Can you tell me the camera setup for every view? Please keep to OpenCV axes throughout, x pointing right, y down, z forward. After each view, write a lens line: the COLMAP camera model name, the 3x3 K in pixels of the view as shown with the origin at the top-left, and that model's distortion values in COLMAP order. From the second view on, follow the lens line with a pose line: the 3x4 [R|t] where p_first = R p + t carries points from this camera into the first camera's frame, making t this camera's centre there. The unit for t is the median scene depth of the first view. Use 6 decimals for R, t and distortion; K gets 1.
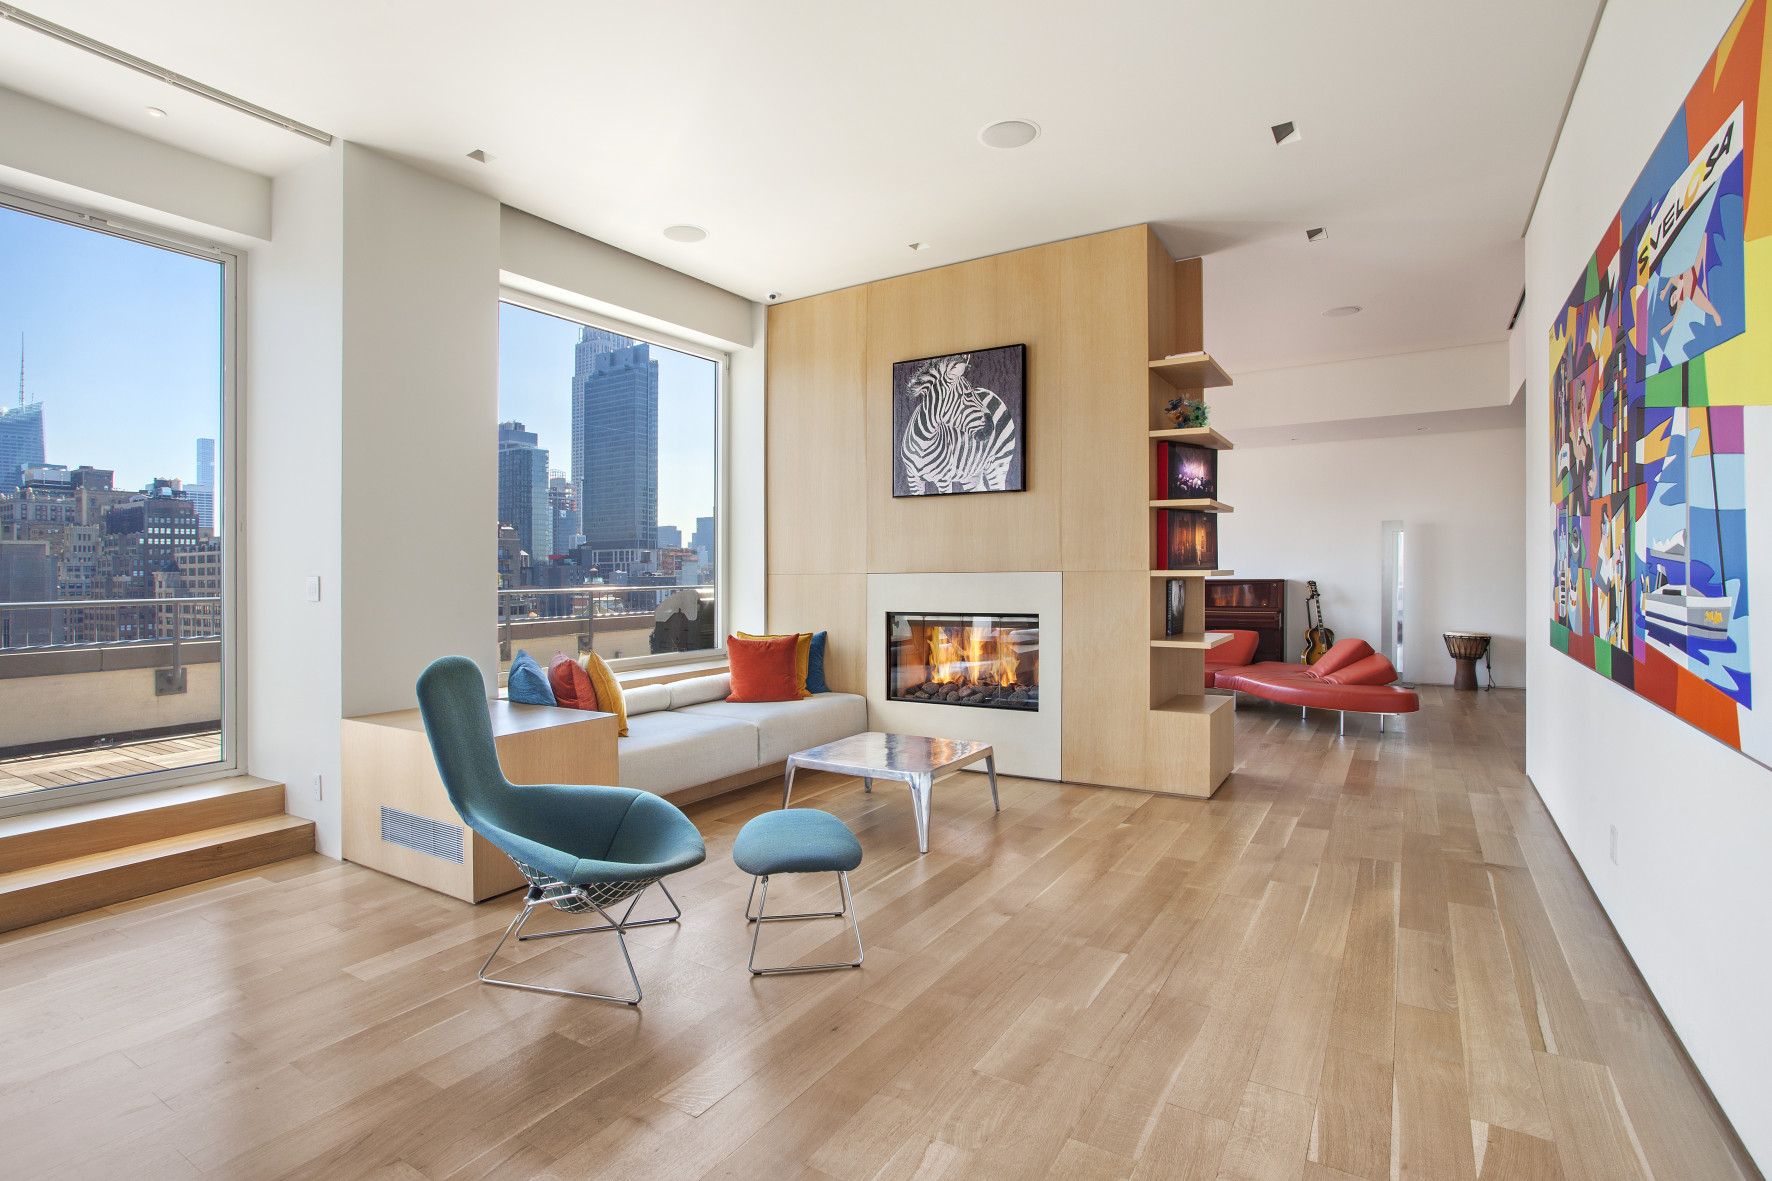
lens RADIAL K [[853.9, 0, 890.1], [0, 853.9, 583.5], [0, 0, 1]] dist [-0.043371, 0.000143]
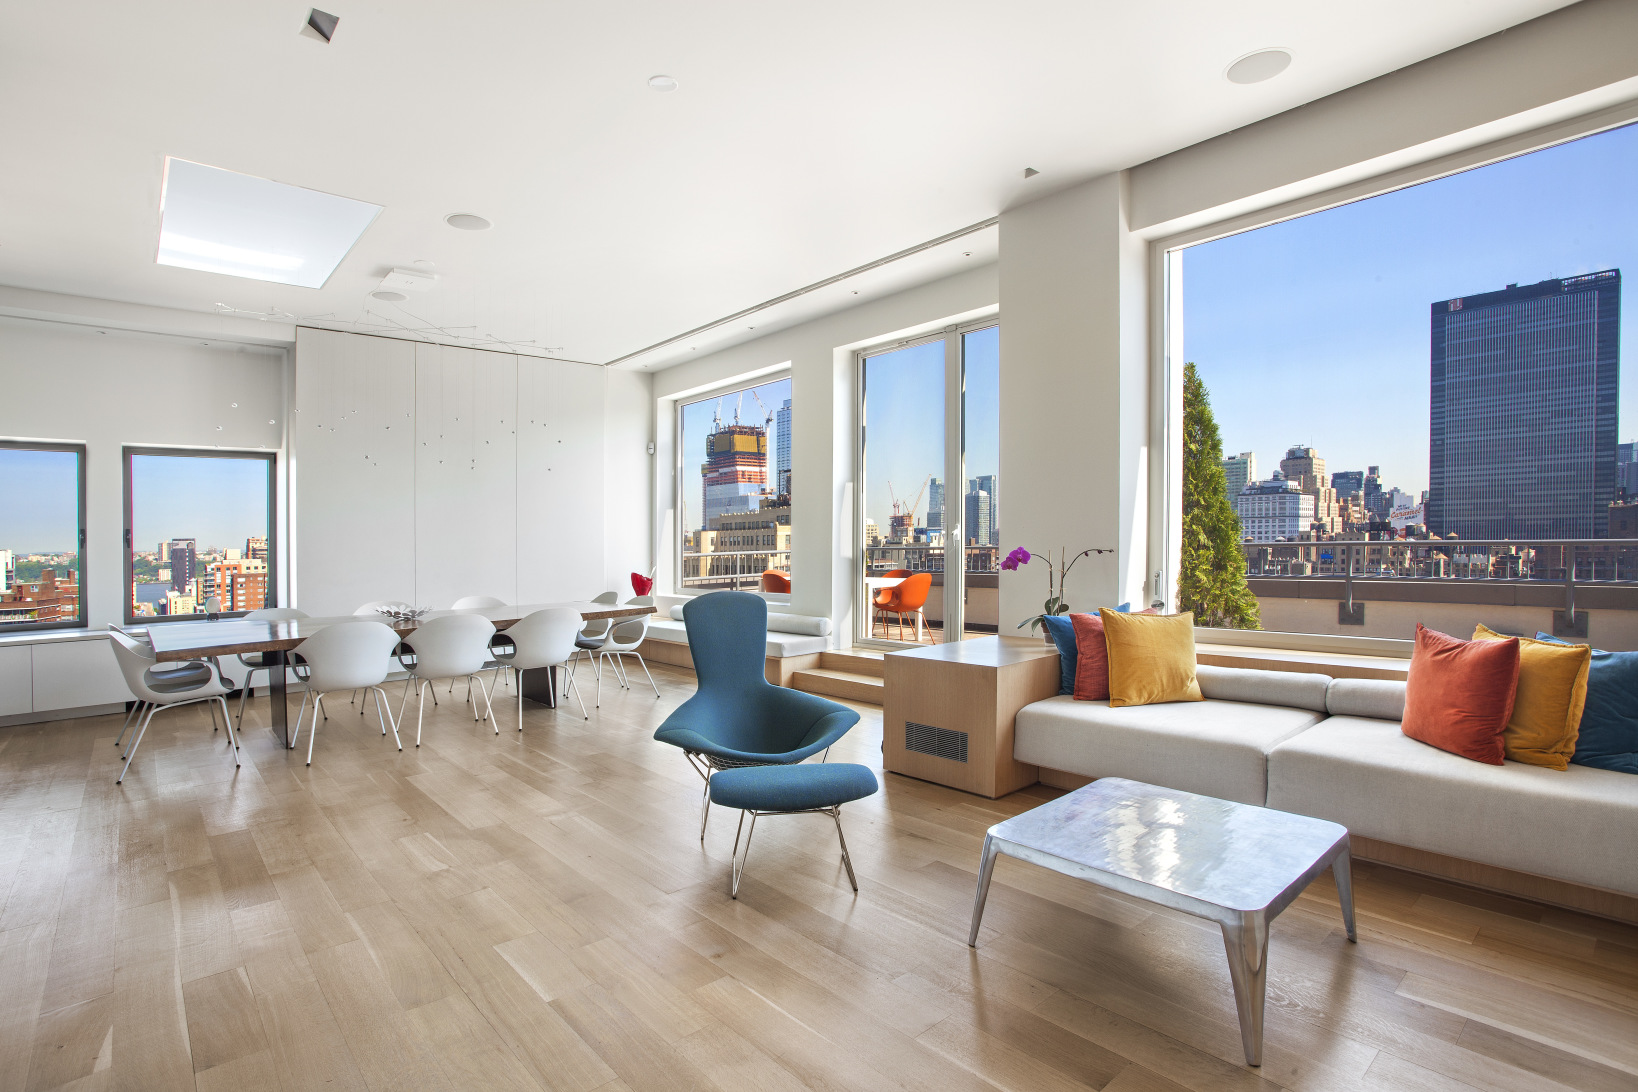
lens RADIAL K [[789.3, 0, 822.8], [0, 789.3, 539.6], [0, 0, 1]] dist [-0.043371, 0.000143]
pose [[-0.276456, 0.018413, -0.960850, 0.490871], [0.013771, 0.999790, 0.015198, -0.014688], [0.960928, -0.009030, -0.276652, 0.776692]]
